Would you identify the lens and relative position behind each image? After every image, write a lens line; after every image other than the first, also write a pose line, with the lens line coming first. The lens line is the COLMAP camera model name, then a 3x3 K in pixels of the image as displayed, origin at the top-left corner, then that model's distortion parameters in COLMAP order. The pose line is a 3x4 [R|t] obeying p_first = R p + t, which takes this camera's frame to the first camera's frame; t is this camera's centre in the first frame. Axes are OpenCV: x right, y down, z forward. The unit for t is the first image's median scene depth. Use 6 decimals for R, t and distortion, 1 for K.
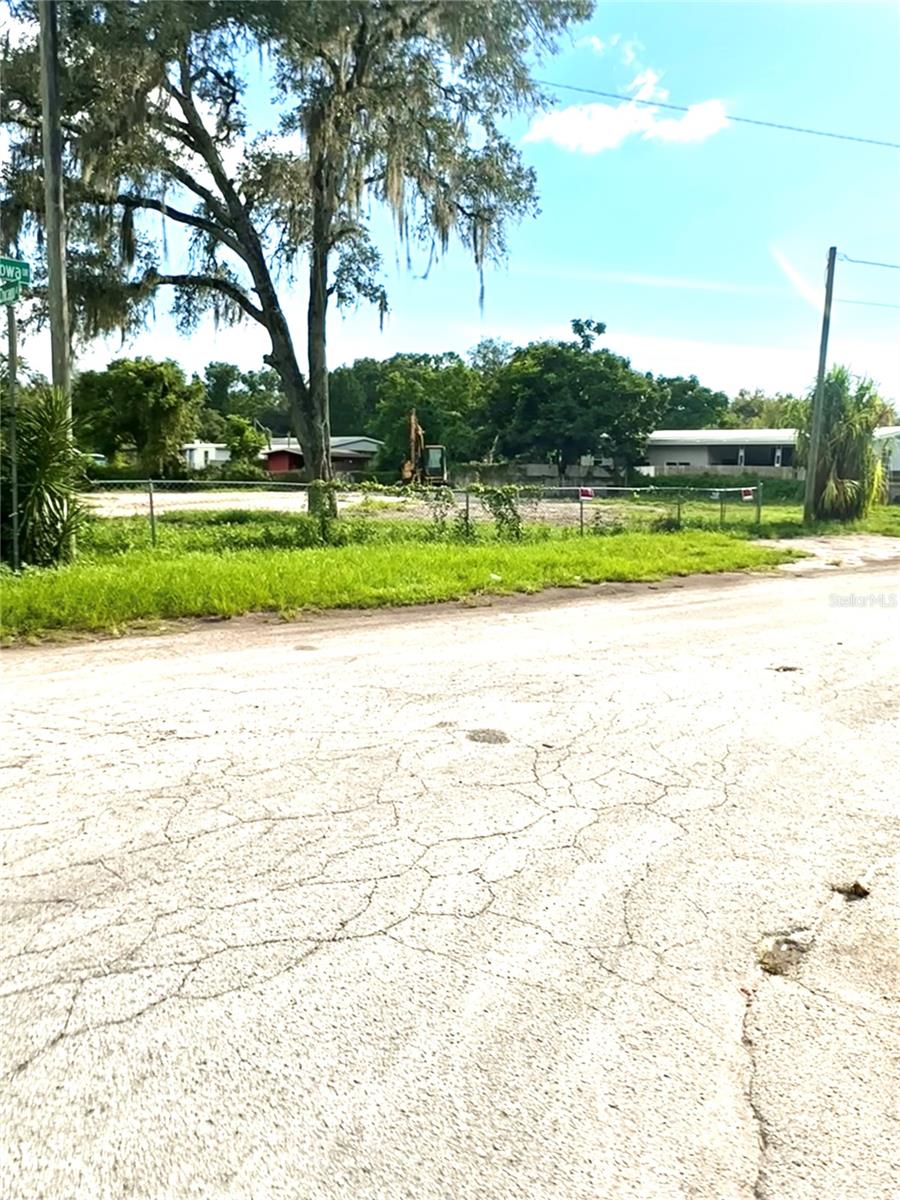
lens RADIAL K [[903.6, 0, 459.1], [0, 903.6, 574.3], [0, 0, 1]] dist [0.002227, -0.000064]
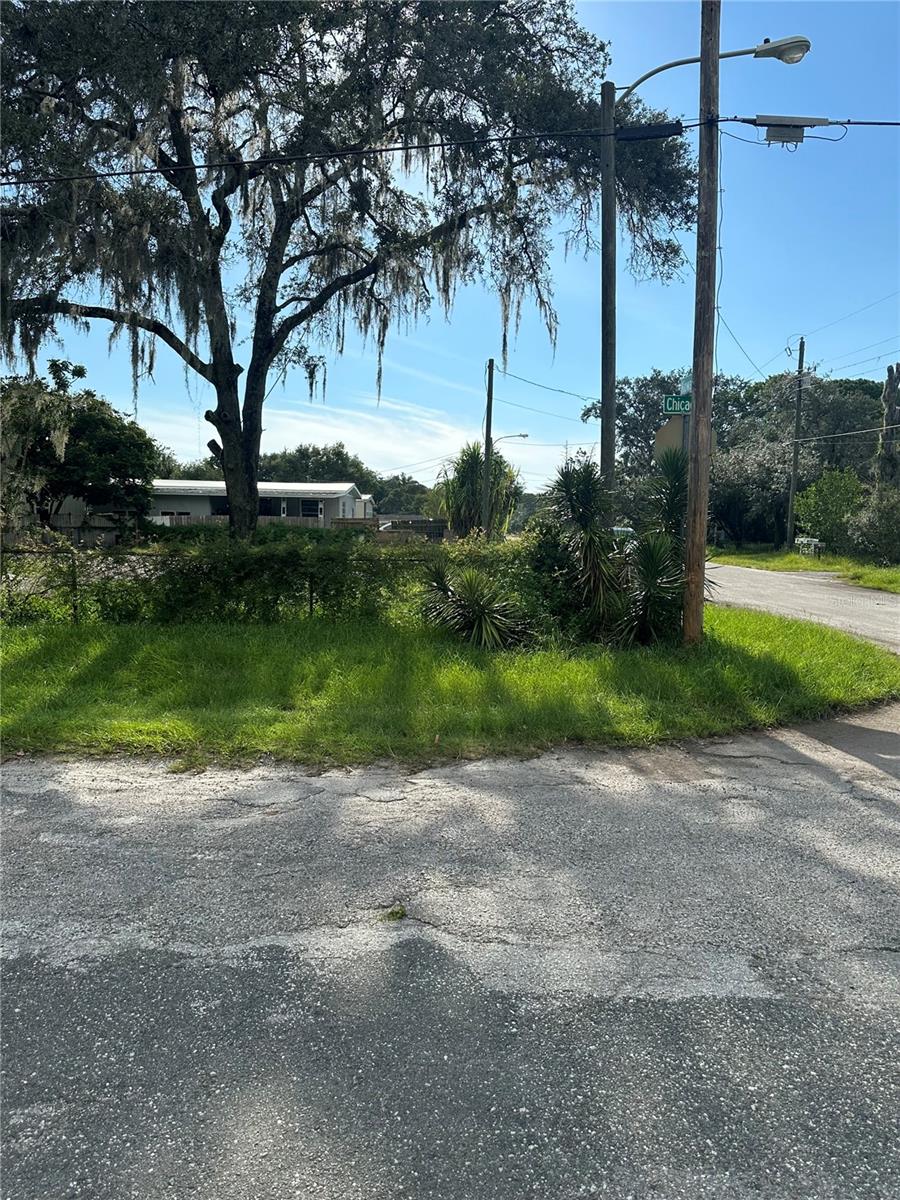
lens RADIAL K [[890.4, 0, 460.6], [0, 890.4, 615.1], [0, 0, 1]] dist [0.051612, -0.063644]
pose [[0.646873, -0.090273, 0.757236, -0.351676], [0.090061, 0.995063, 0.041690, -0.019985], [-0.757261, 0.041230, 0.651809, 0.087102]]
